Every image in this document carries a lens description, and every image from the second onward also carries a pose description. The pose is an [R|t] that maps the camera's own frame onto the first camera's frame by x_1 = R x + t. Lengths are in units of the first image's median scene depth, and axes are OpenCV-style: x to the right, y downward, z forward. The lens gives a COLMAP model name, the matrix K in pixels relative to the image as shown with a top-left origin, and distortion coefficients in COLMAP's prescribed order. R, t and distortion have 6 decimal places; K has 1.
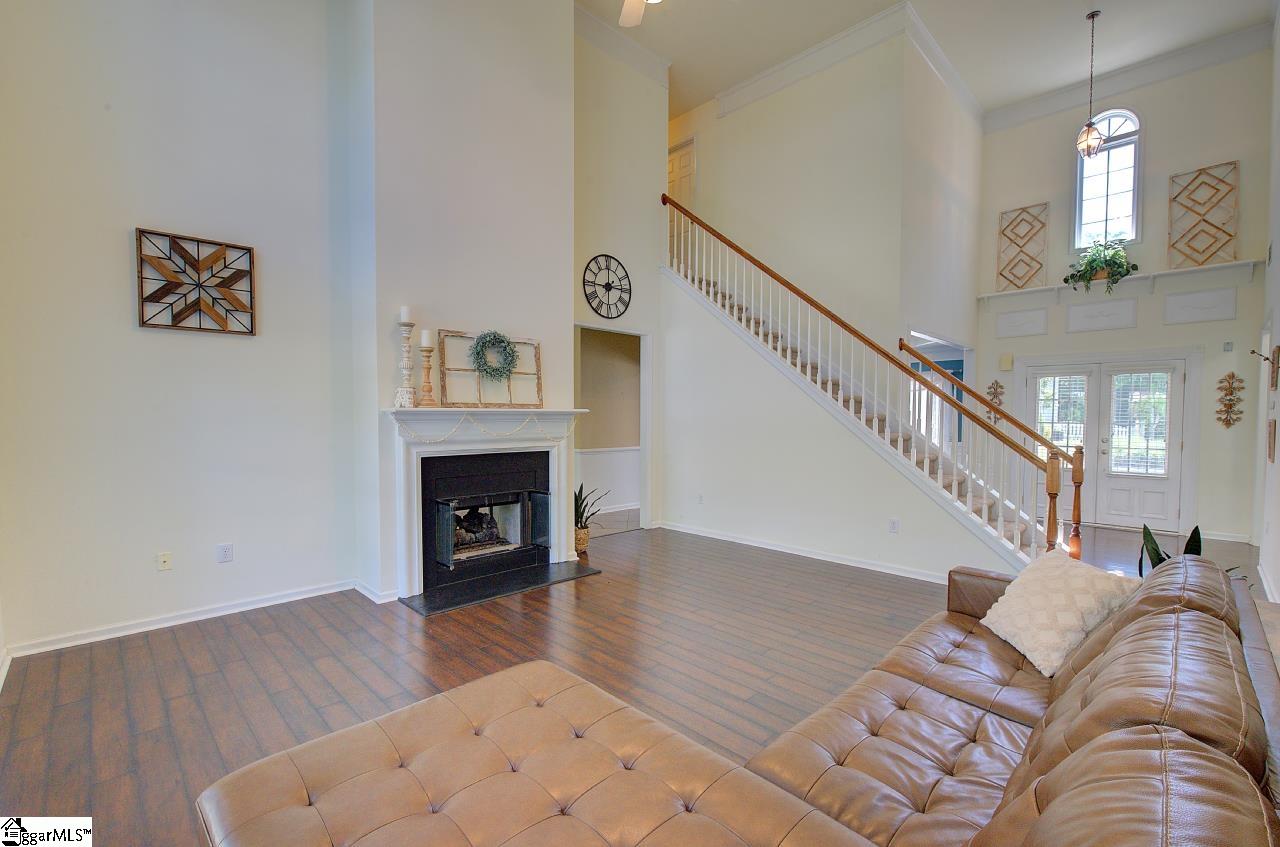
lens RADIAL K [[551.8, 0, 650.0], [0, 551.8, 435.1], [0, 0, 1]] dist [-0.003710, -0.000322]
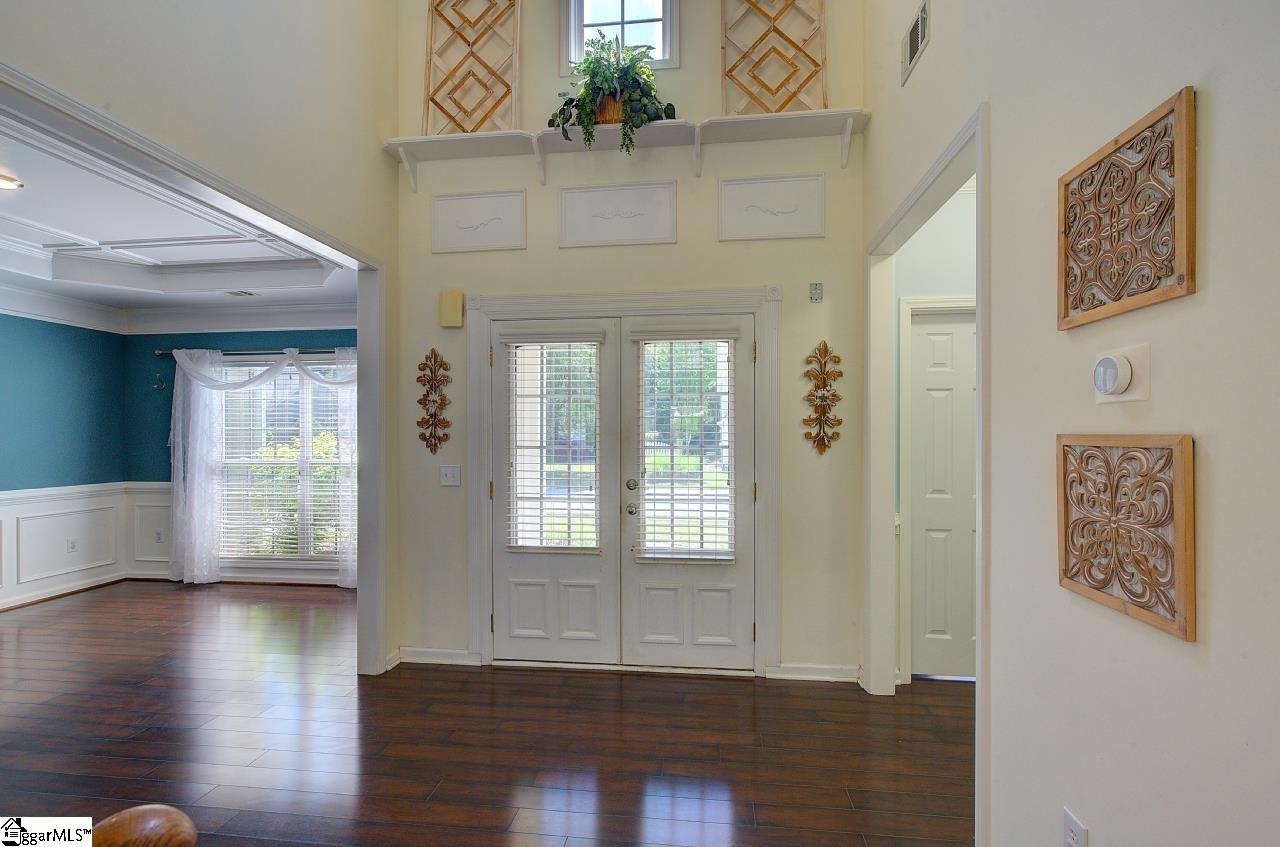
lens RADIAL K [[551.8, 0, 650.0], [0, 551.8, 435.1], [0, 0, 1]] dist [-0.003710, -0.000322]
pose [[0.783688, -0.005468, 0.621130, 0.588380], [0.027874, 0.999263, -0.026372, -0.020003], [-0.620529, 0.037981, 0.783263, 0.668625]]
